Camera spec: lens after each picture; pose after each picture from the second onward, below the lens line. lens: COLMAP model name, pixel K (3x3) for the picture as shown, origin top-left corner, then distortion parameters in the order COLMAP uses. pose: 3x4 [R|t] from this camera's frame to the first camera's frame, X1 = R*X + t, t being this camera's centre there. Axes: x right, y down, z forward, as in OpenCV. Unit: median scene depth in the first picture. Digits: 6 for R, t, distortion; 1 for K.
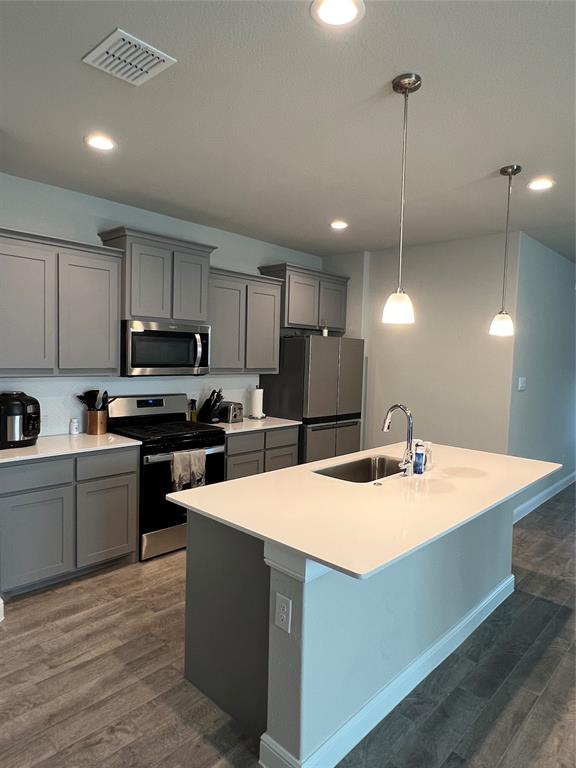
lens RADIAL K [[482.3, 0, 289.3], [0, 482.3, 384.0], [0, 0, 1]] dist [-0.001944, 0.005337]
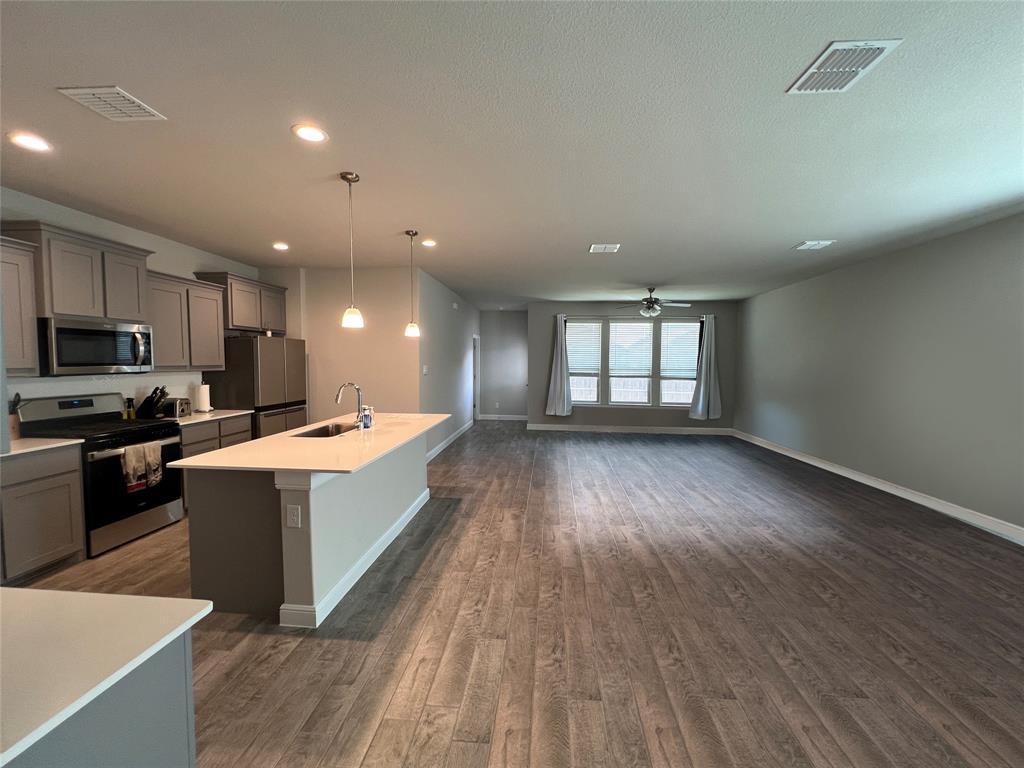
lens RADIAL K [[414.1, 0, 513.1], [0, 414.1, 381.7], [0, 0, 1]] dist [0.000676, -0.000008]
pose [[0.785982, -0.058649, 0.615461, -0.122878], [0.057610, 0.998107, 0.021541, 0.031447], [-0.615559, 0.018525, 0.787873, -0.228139]]
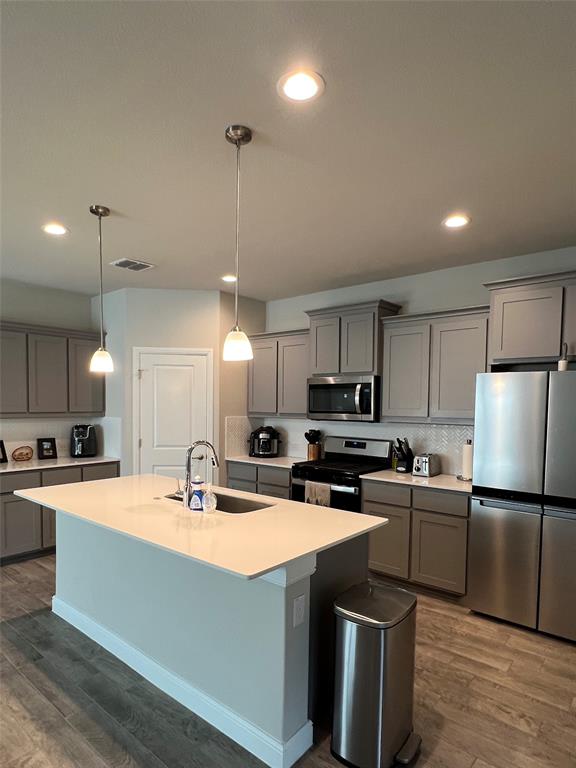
lens RADIAL K [[455.4, 0, 283.4], [0, 455.4, 429.3], [0, 0, 1]] dist [-0.006799, -0.003460]
pose [[0.044661, 0.027007, -0.998637, 0.948845], [-0.073871, 0.996987, 0.023659, -0.013550], [0.996267, 0.072714, 0.046522, 0.879794]]
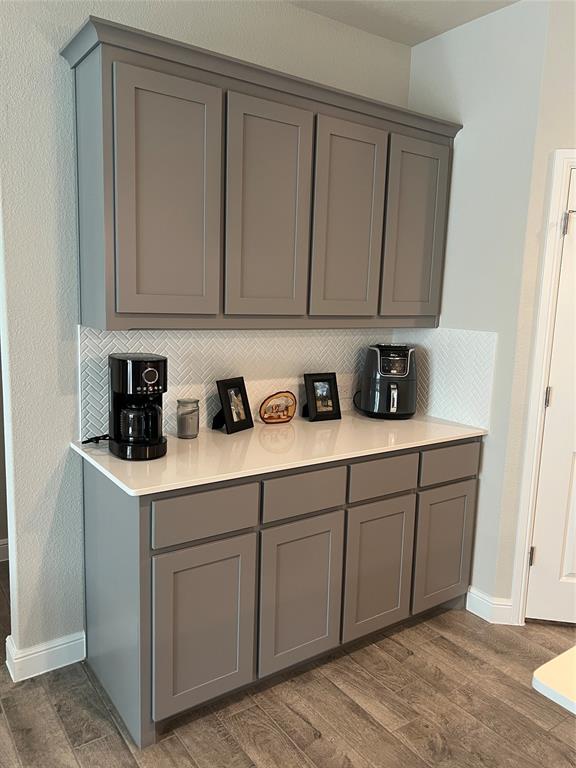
lens RADIAL K [[582.5, 0, 285.5], [0, 582.5, 387.9], [0, 0, 1]] dist [-0.002136, -0.000241]
pose [[-0.215278, 0.095018, -0.971919, 0.601921], [-0.104072, 0.987355, 0.119578, 0.010417], [0.970992, 0.126892, -0.202667, 0.585859]]
